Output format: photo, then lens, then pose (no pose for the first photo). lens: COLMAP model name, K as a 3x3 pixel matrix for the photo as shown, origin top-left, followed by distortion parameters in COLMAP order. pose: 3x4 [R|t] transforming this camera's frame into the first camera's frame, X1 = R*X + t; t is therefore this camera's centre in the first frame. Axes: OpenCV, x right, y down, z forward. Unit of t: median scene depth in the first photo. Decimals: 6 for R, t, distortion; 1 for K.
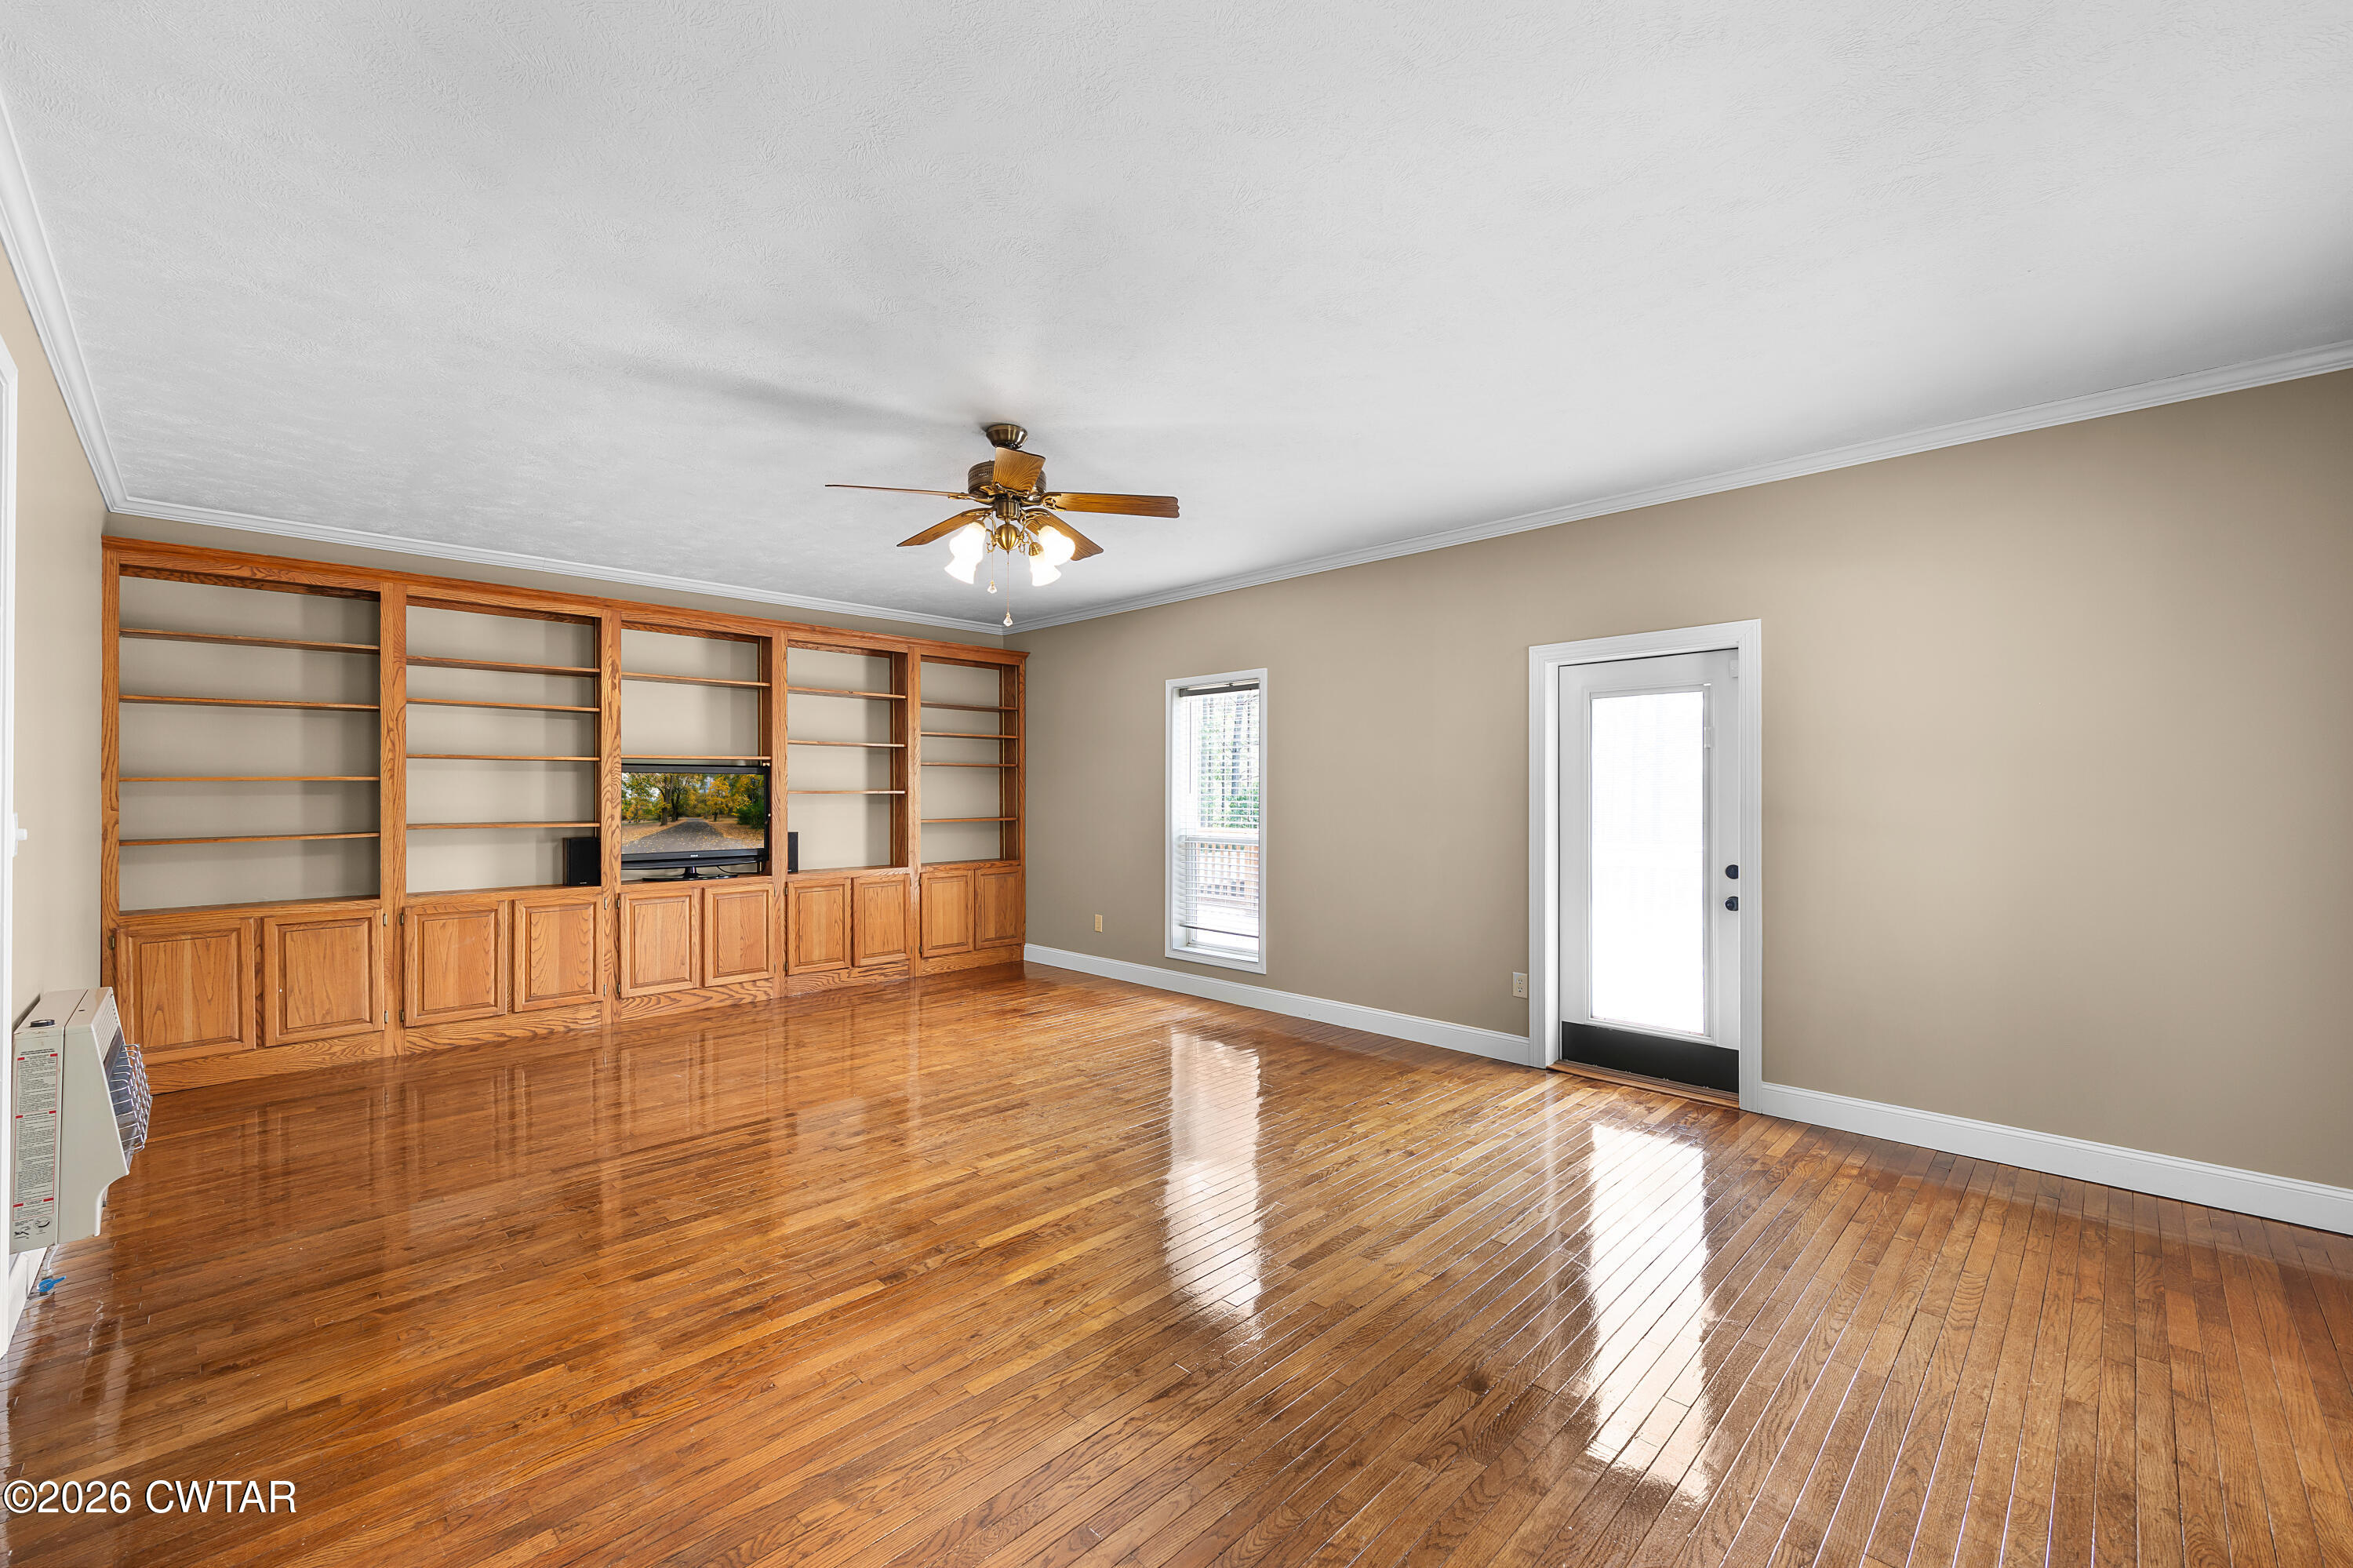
lens RADIAL K [[943.0, 0, 1174.4], [0, 943.0, 800.4], [0, 0, 1]] dist [-0.000697, 0.000048]
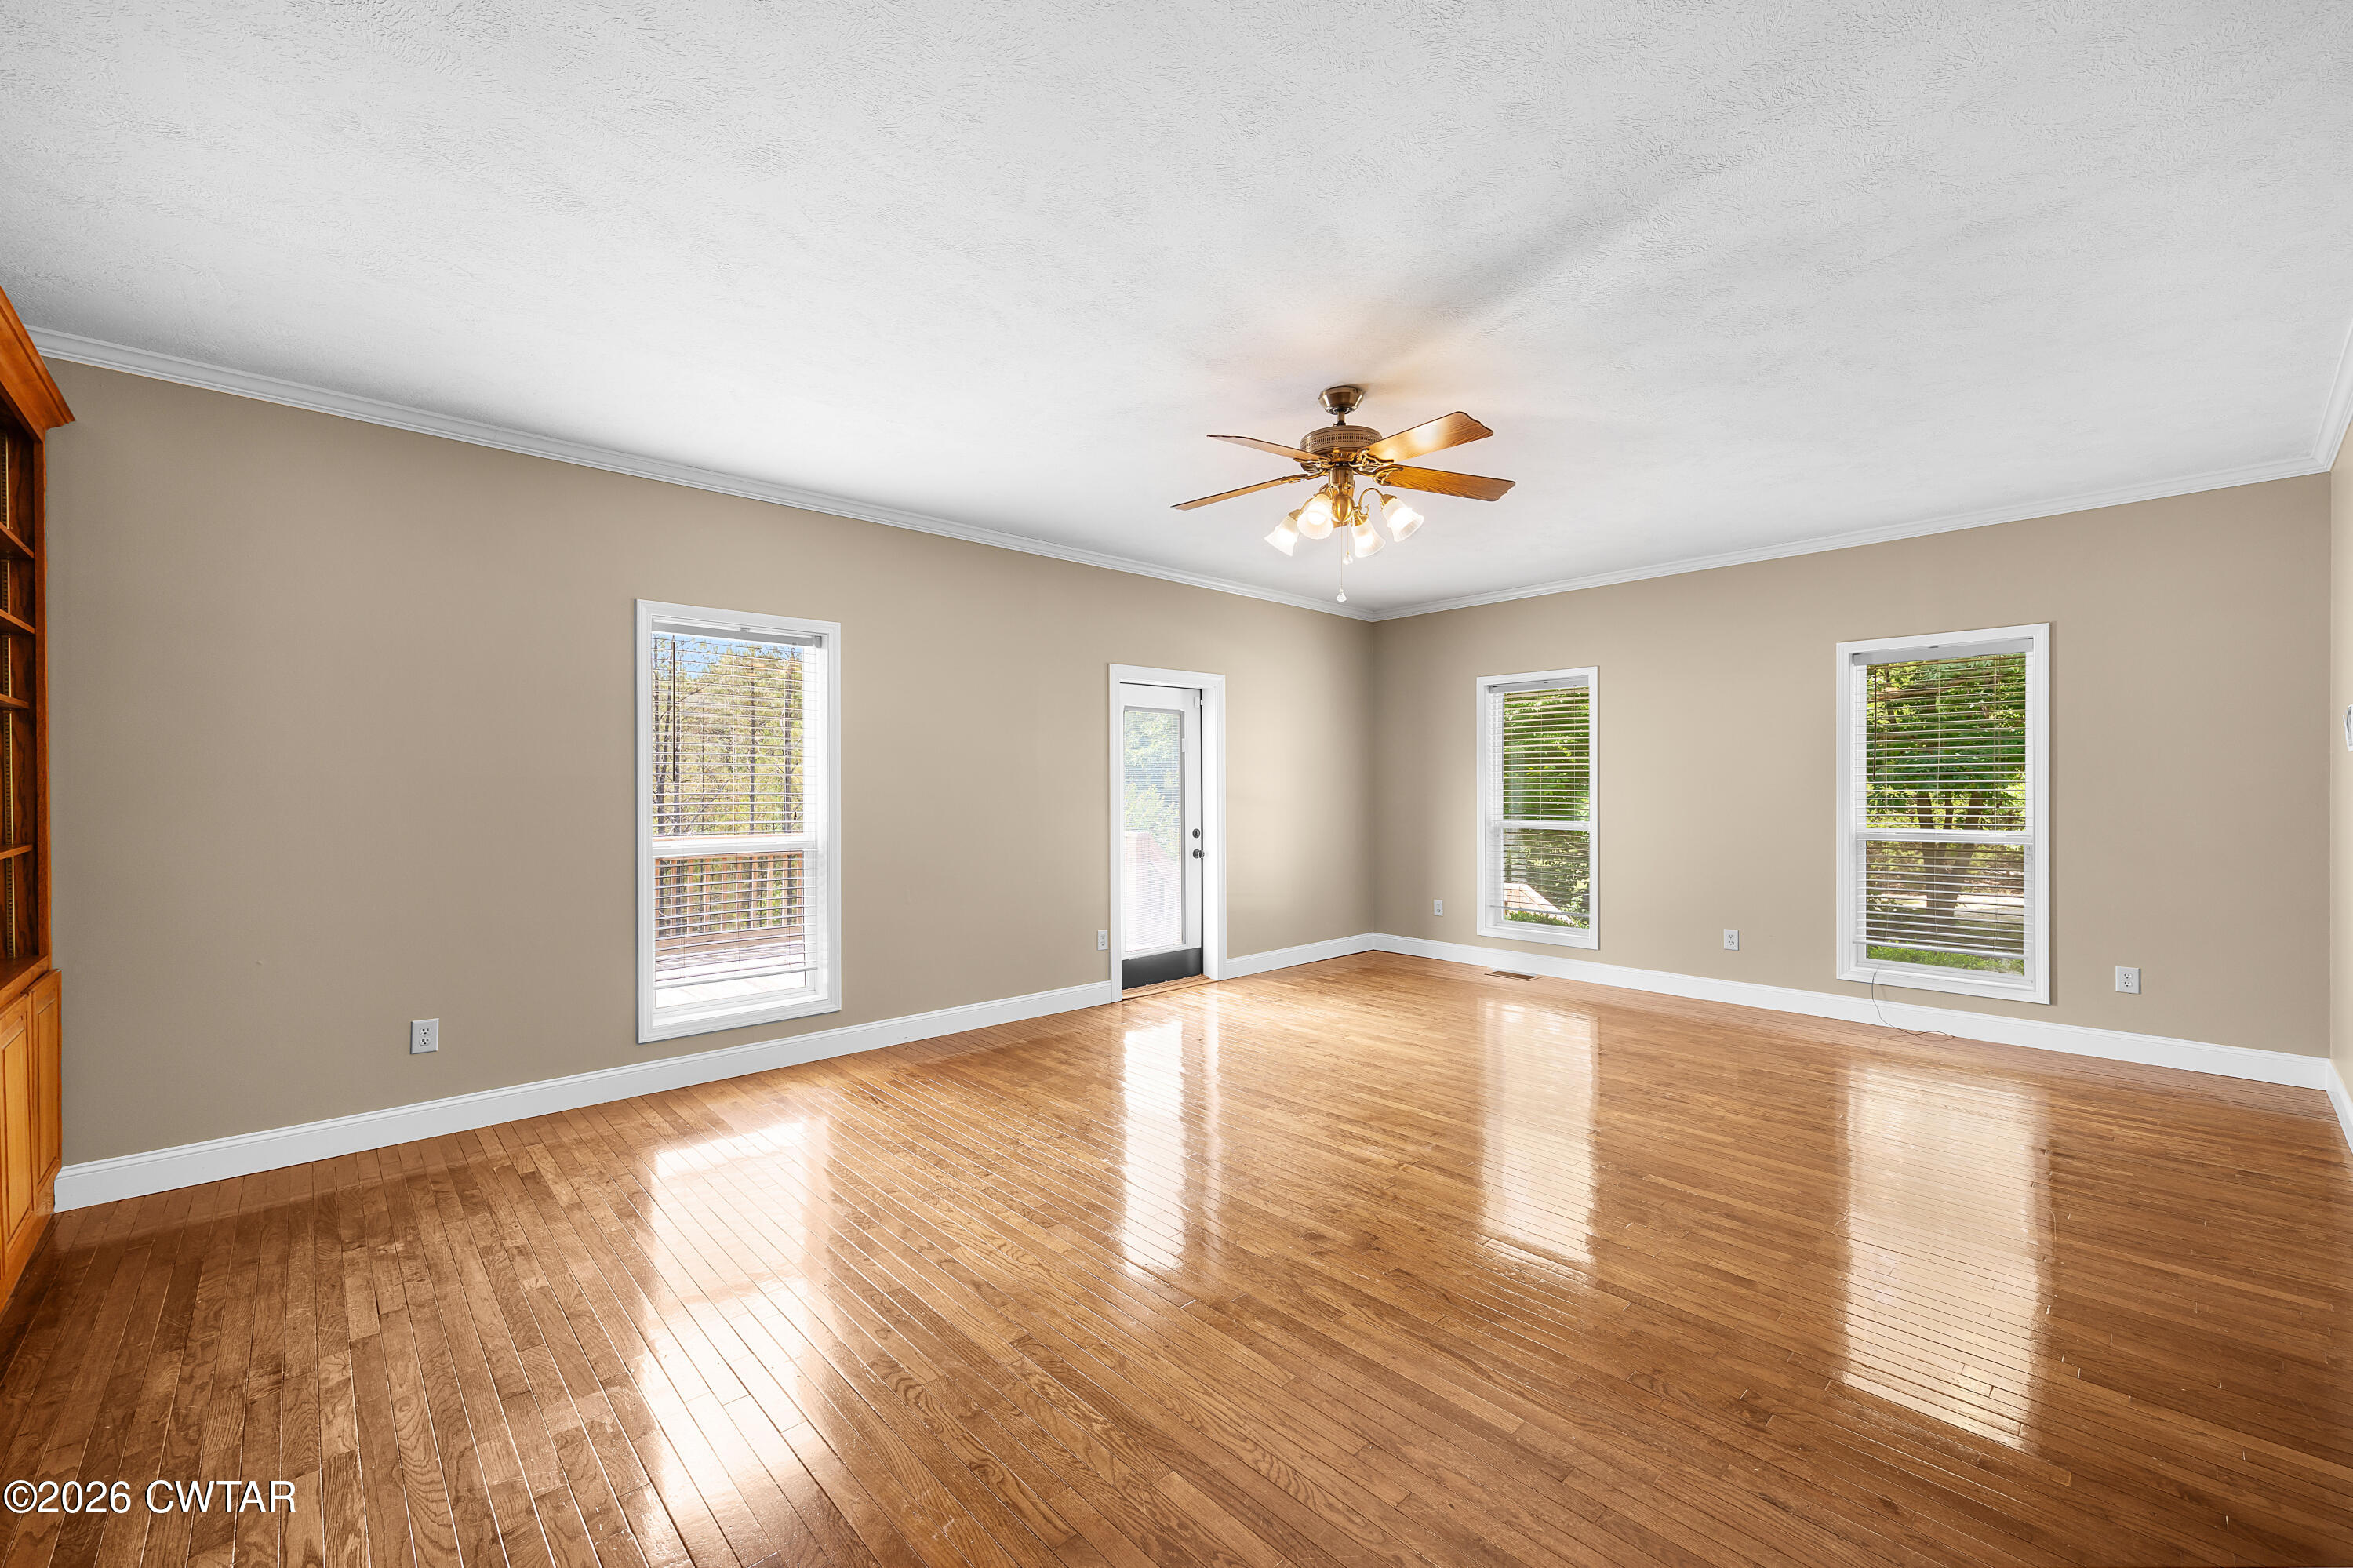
lens RADIAL K [[970.7, 0, 1163.4], [0, 970.7, 792.7], [0, 0, 1]] dist [-0.000842, 0.000843]
pose [[0.039762, -0.006681, 0.999187, -1.006652], [0.008608, 0.999943, 0.006343, -0.001747], [-0.999172, 0.008349, 0.039818, 0.992301]]
